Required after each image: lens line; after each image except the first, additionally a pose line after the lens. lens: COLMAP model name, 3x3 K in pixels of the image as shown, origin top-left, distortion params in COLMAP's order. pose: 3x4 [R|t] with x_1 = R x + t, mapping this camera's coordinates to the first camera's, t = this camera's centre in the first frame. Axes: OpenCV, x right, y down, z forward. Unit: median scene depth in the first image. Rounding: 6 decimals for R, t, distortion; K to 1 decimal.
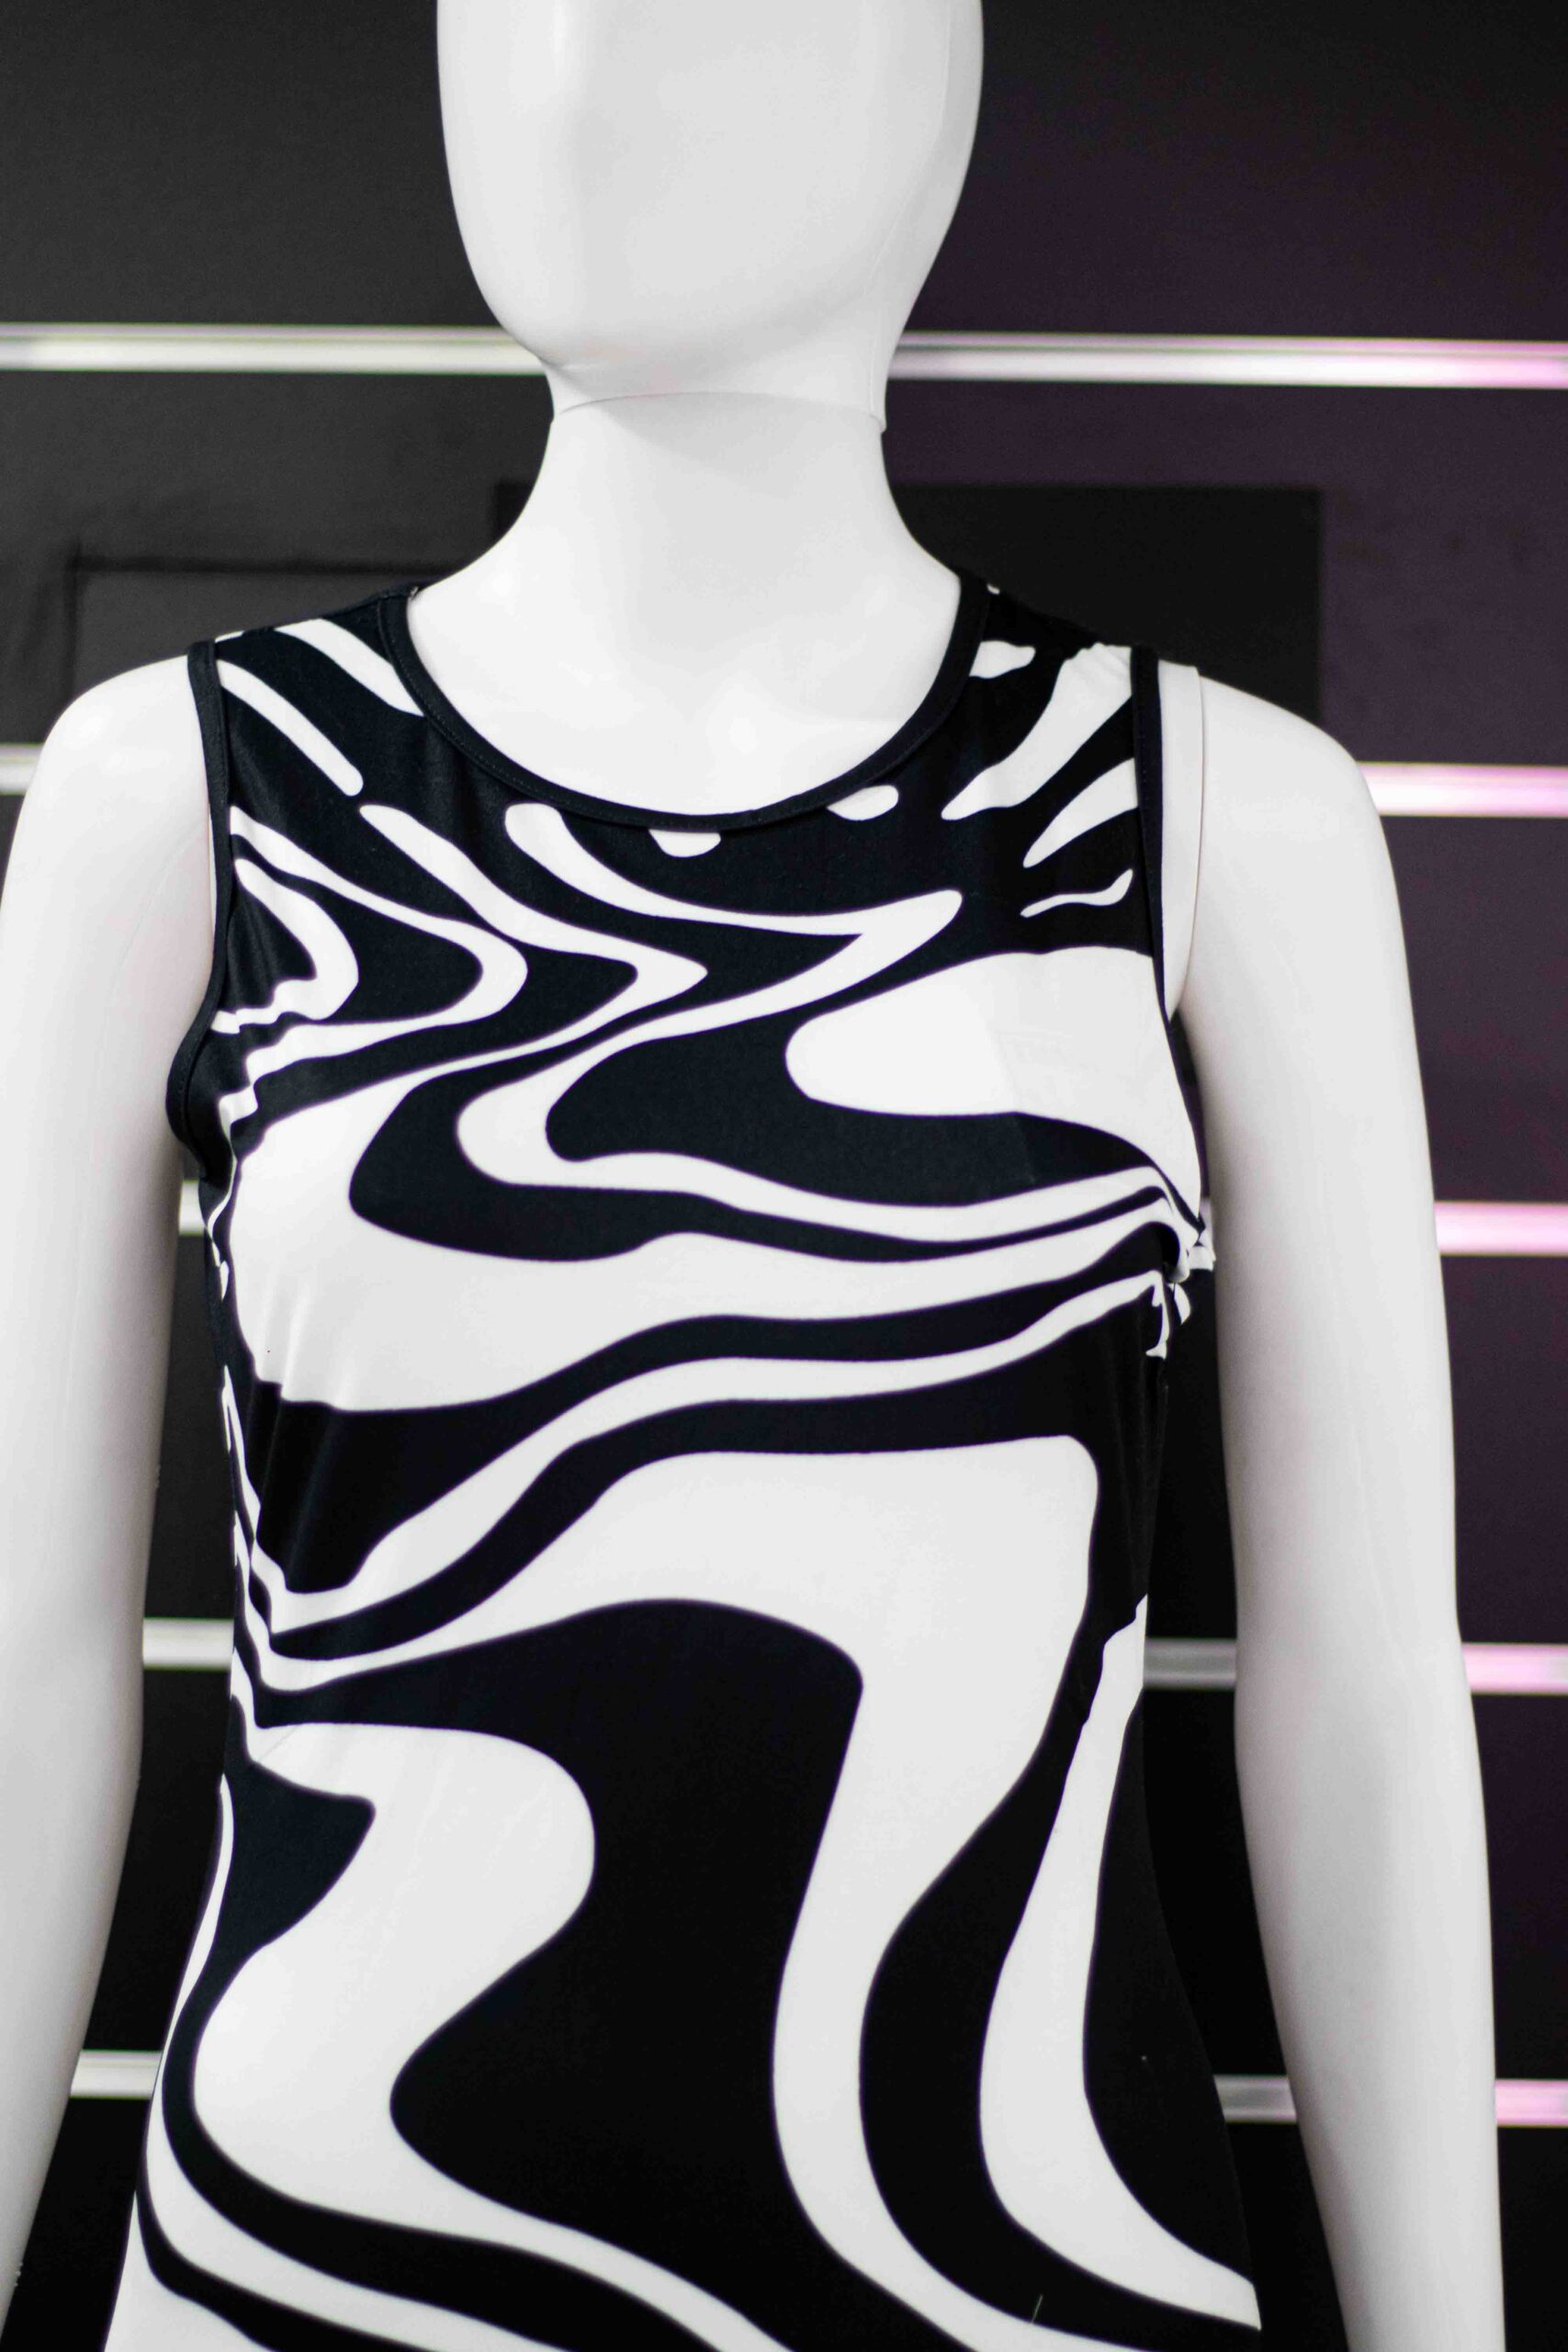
lens RADIAL K [[5480.1, 0, 784.0], [0, 5480.1, 1176.0], [0, 0, 1]] dist [-0.138609, 0.210147]
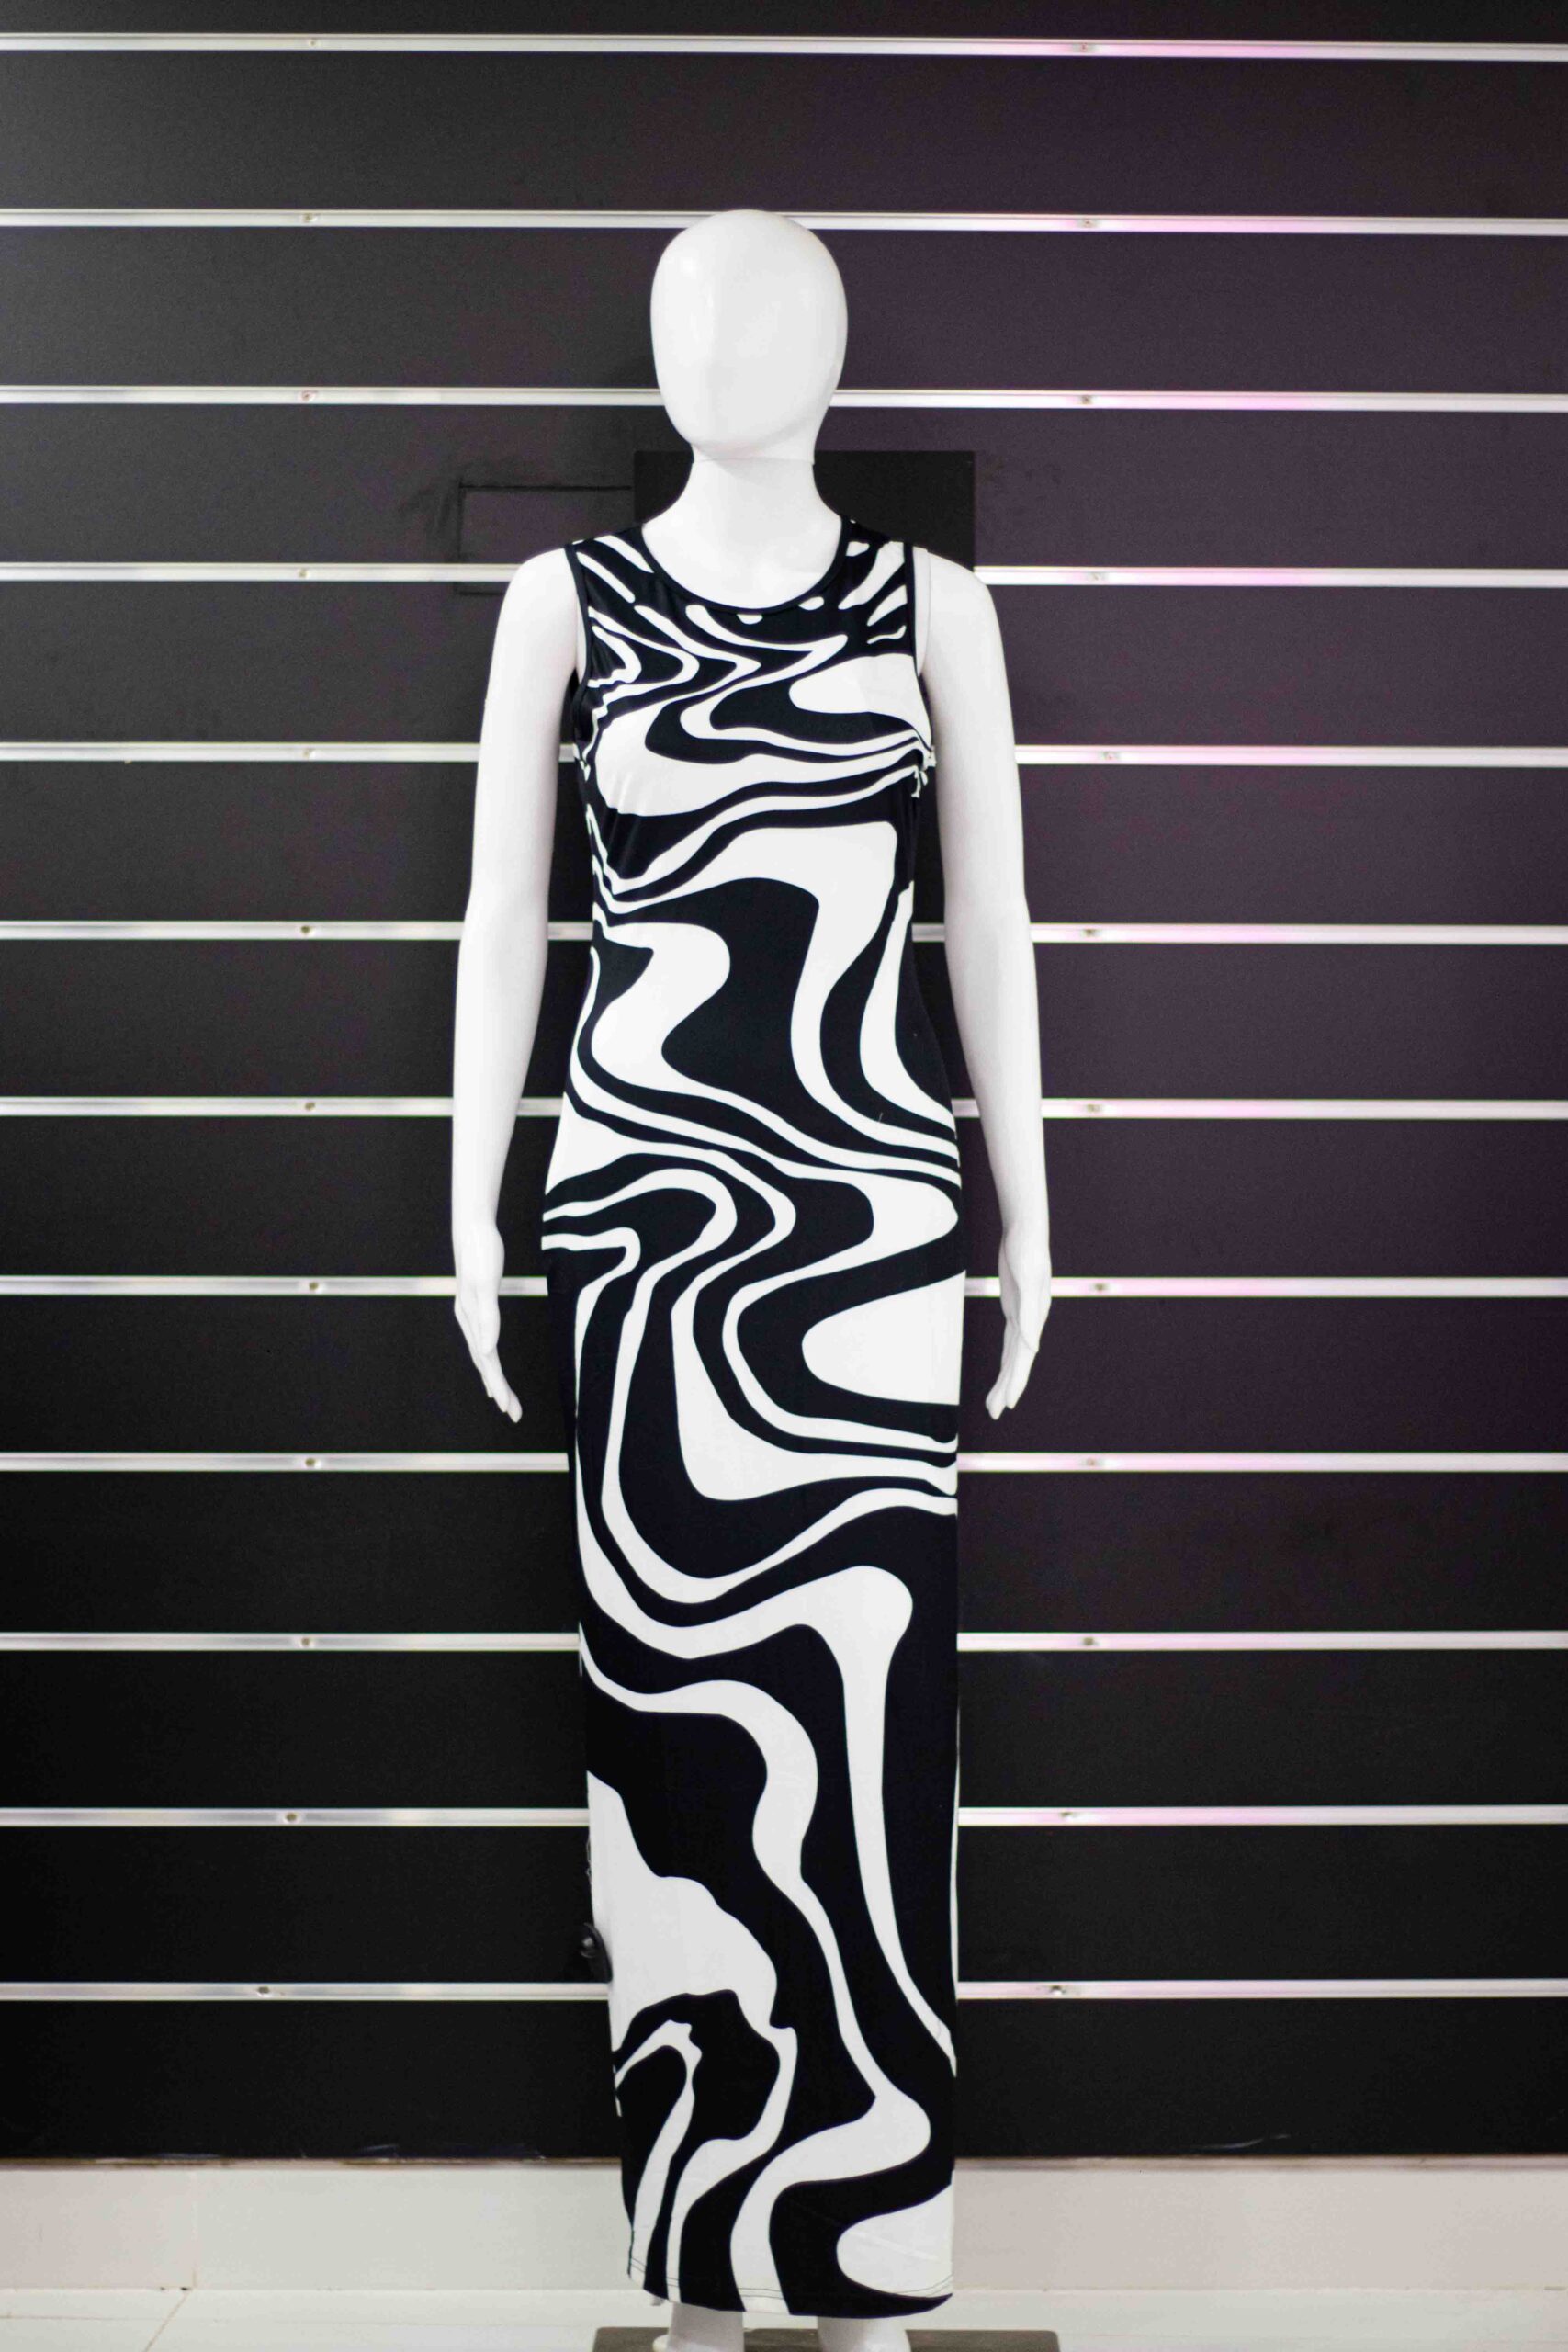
lens RADIAL K [[5575.9, 0, 698.8], [0, 5575.9, 1124.3], [0, 0, 1]] dist [-0.128874, -0.005165]
pose [[0.999121, -0.014761, 0.039236, -0.164430], [0.012101, 0.997667, 0.067194, 0.007051], [-0.040136, -0.066660, 0.996968, -1.938212]]
